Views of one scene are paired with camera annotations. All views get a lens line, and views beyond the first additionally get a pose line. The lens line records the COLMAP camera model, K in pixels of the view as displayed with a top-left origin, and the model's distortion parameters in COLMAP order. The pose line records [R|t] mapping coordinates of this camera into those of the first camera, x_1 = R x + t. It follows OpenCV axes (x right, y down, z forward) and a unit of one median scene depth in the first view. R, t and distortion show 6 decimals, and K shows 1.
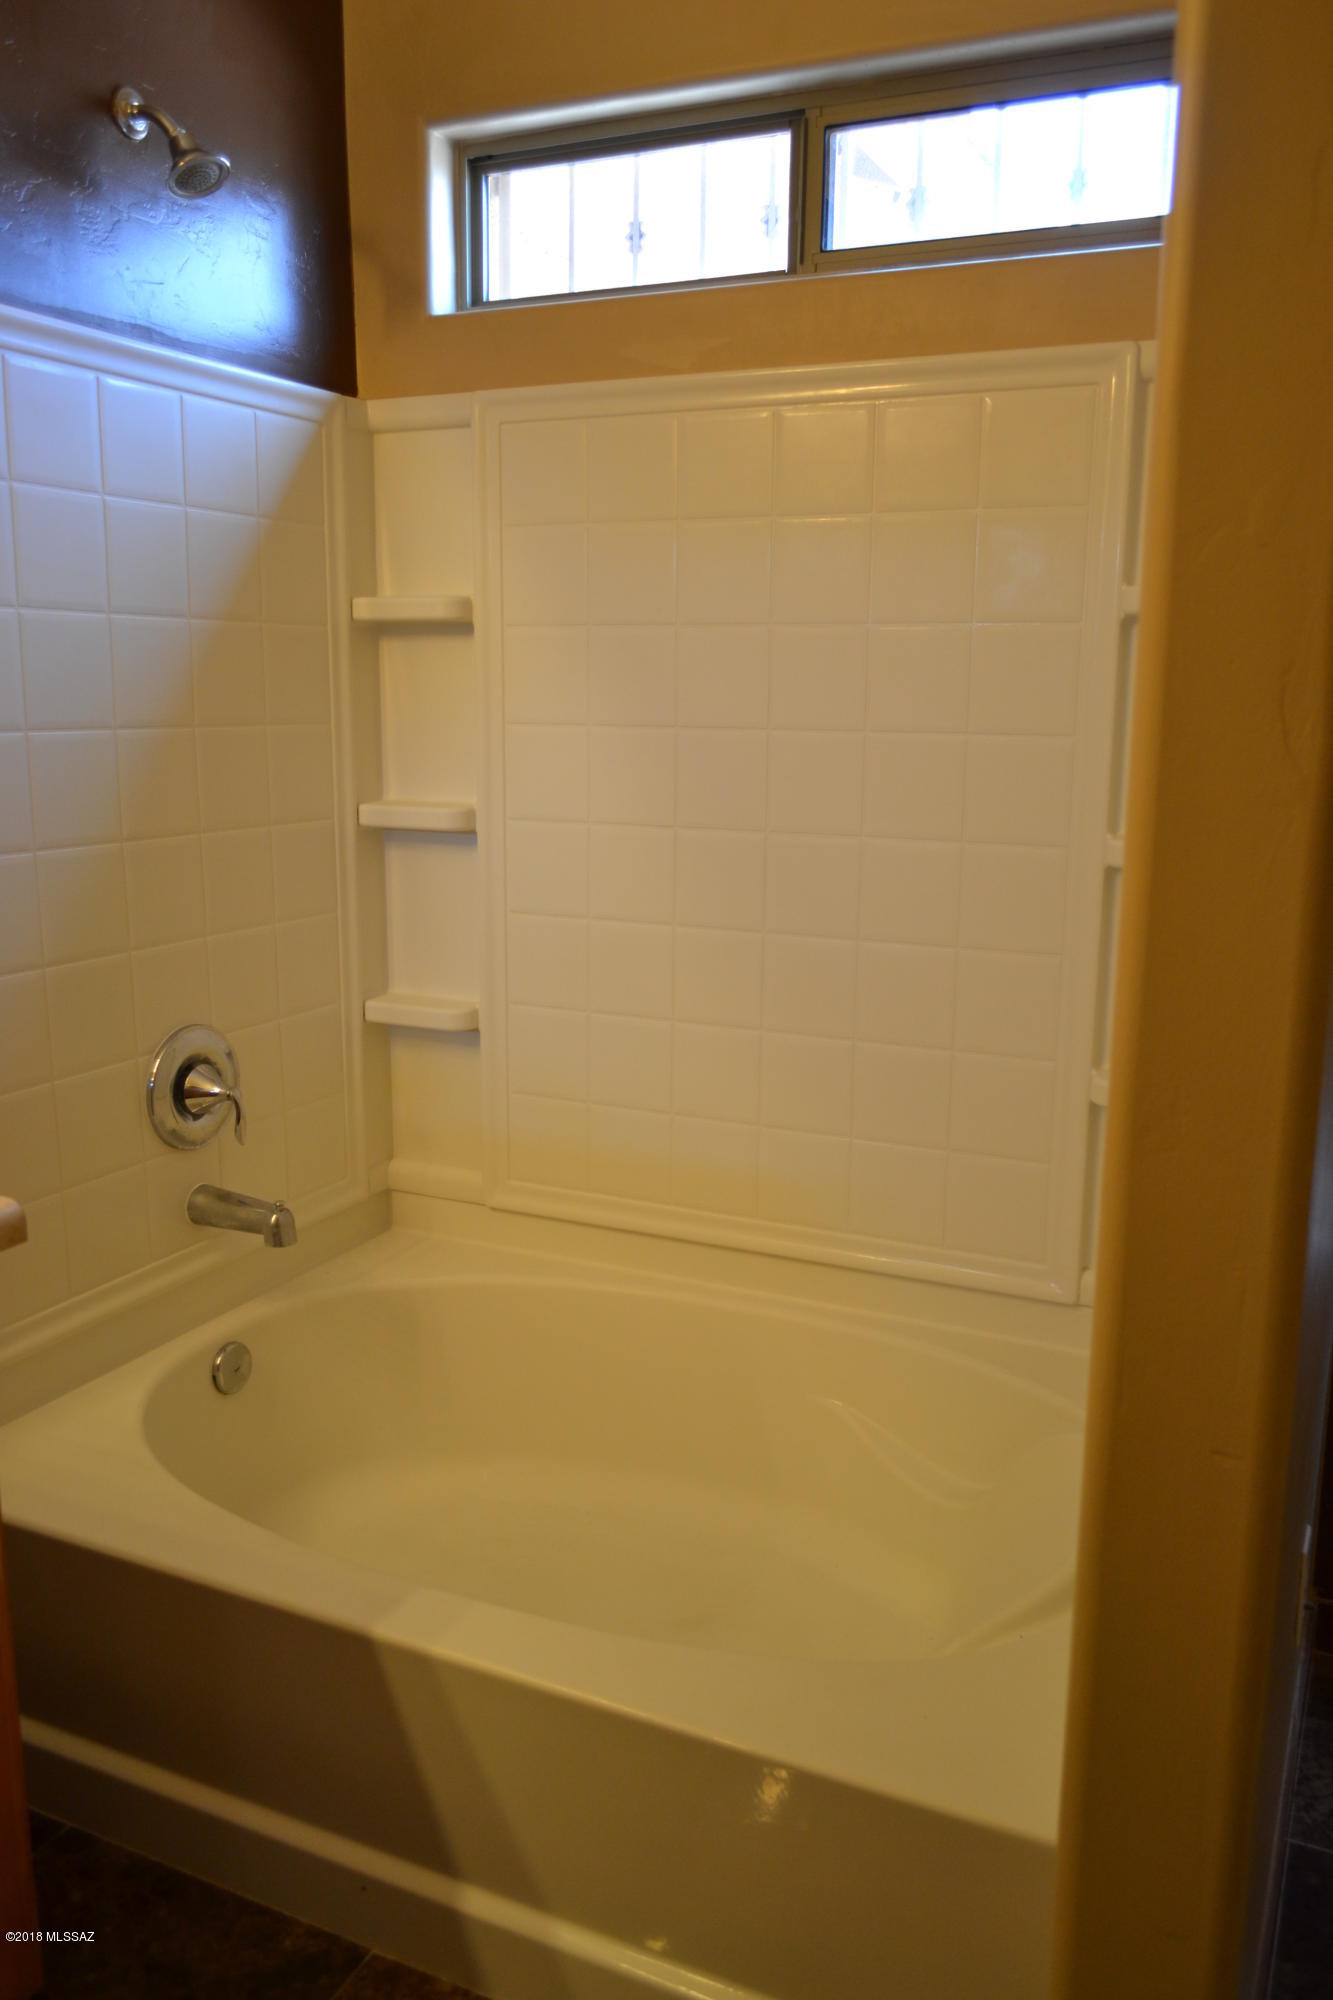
lens RADIAL K [[1588.9, 0, 670.9], [0, 1588.9, 1007.3], [0, 0, 1]] dist [-0.009479, -0.000110]
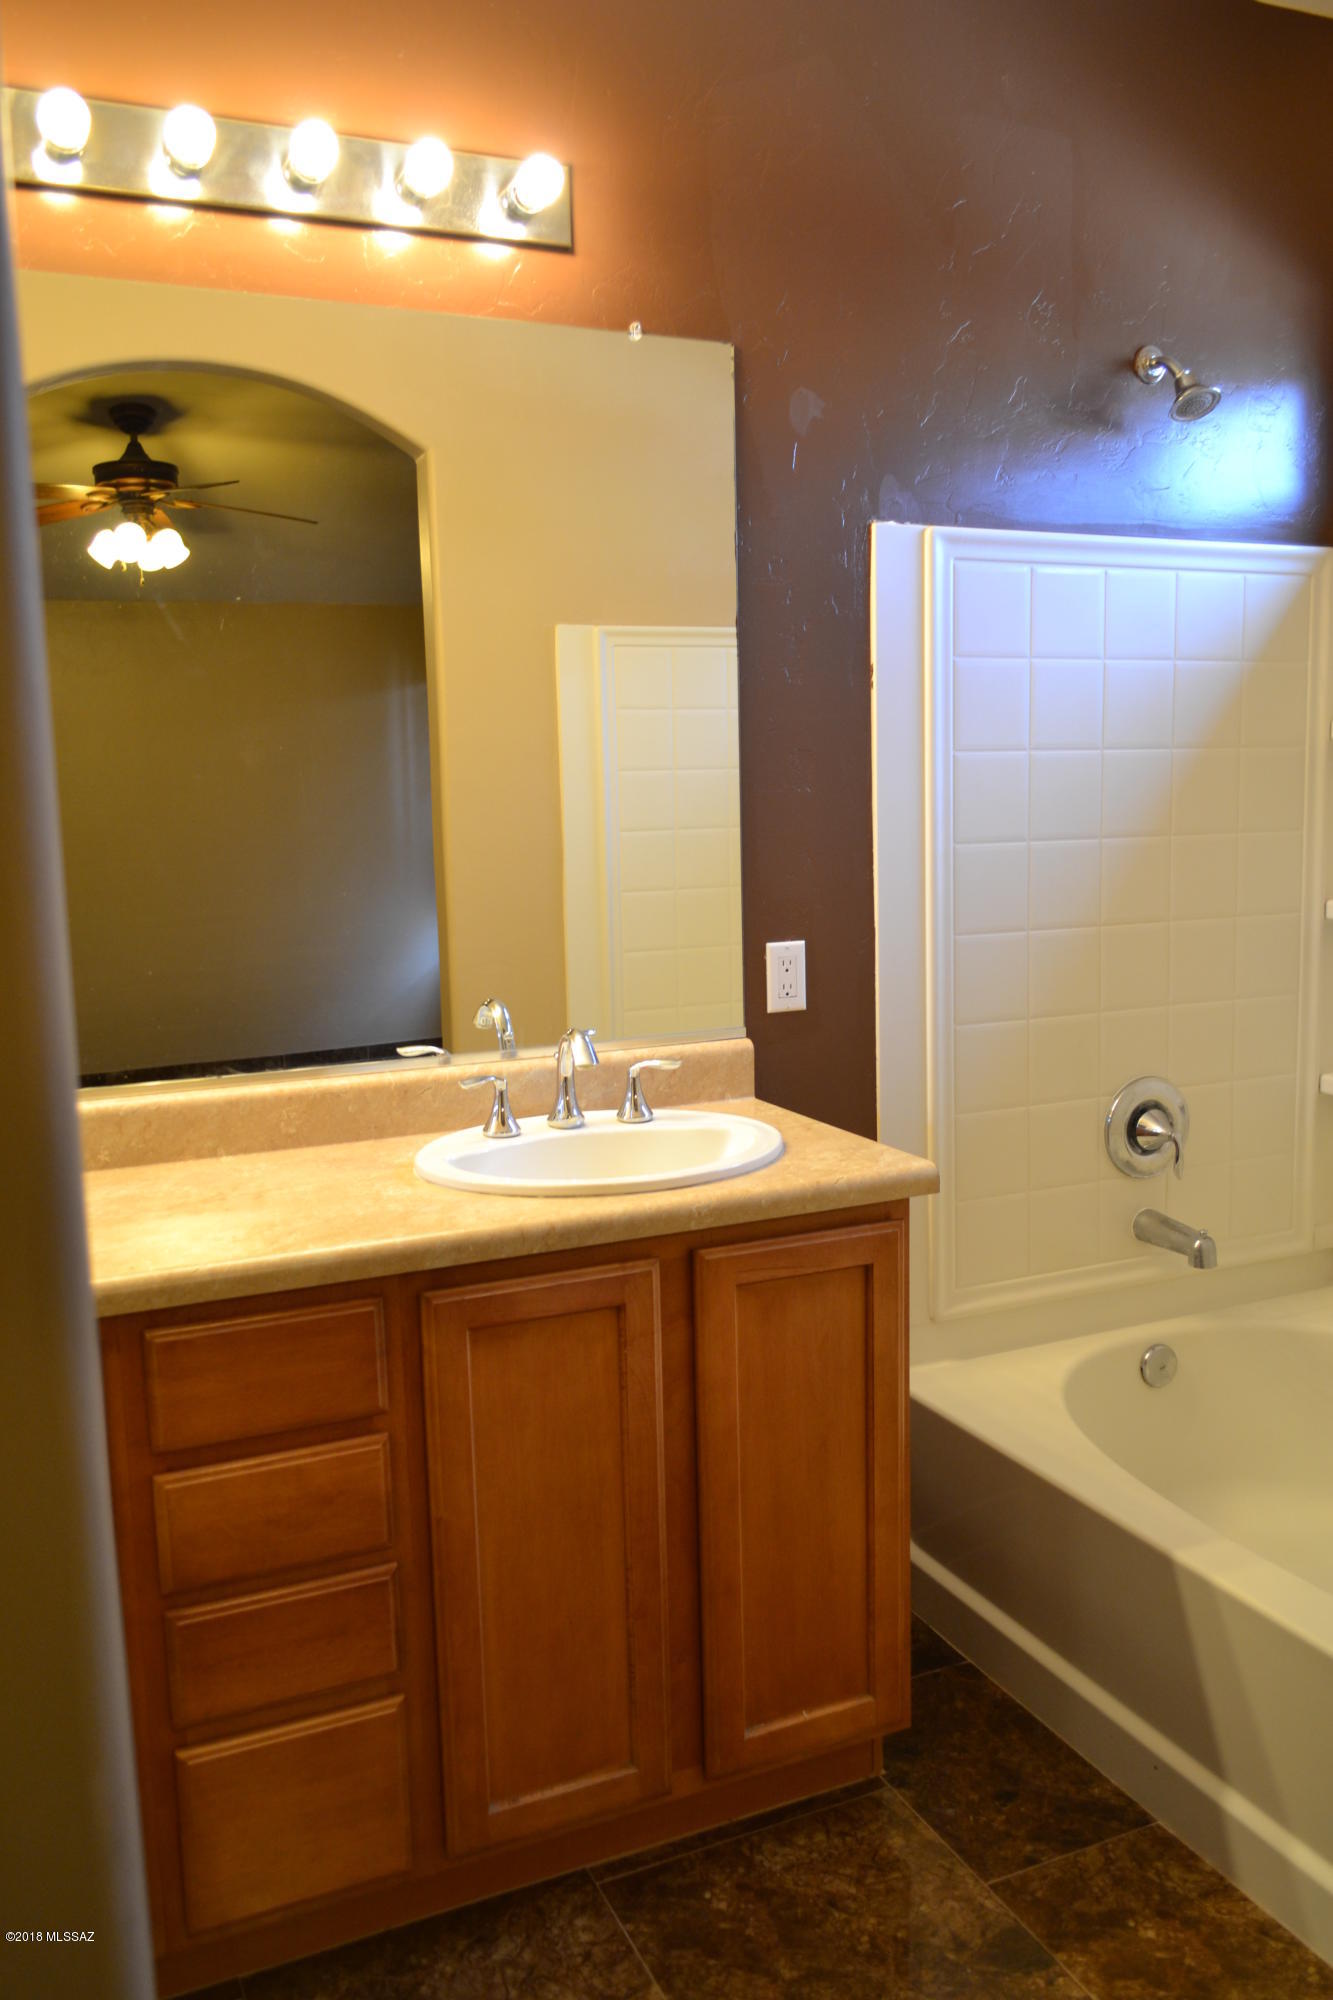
lens RADIAL K [[1588.9, 0, 664.9], [0, 1588.9, 999.2], [0, 0, 1]] dist [-0.009479, -0.000110]
pose [[0.755205, 0.058753, -0.652850, 0.215773], [-0.097964, 0.994906, -0.023787, 0.017755], [0.648127, 0.081919, 0.757113, -0.177890]]
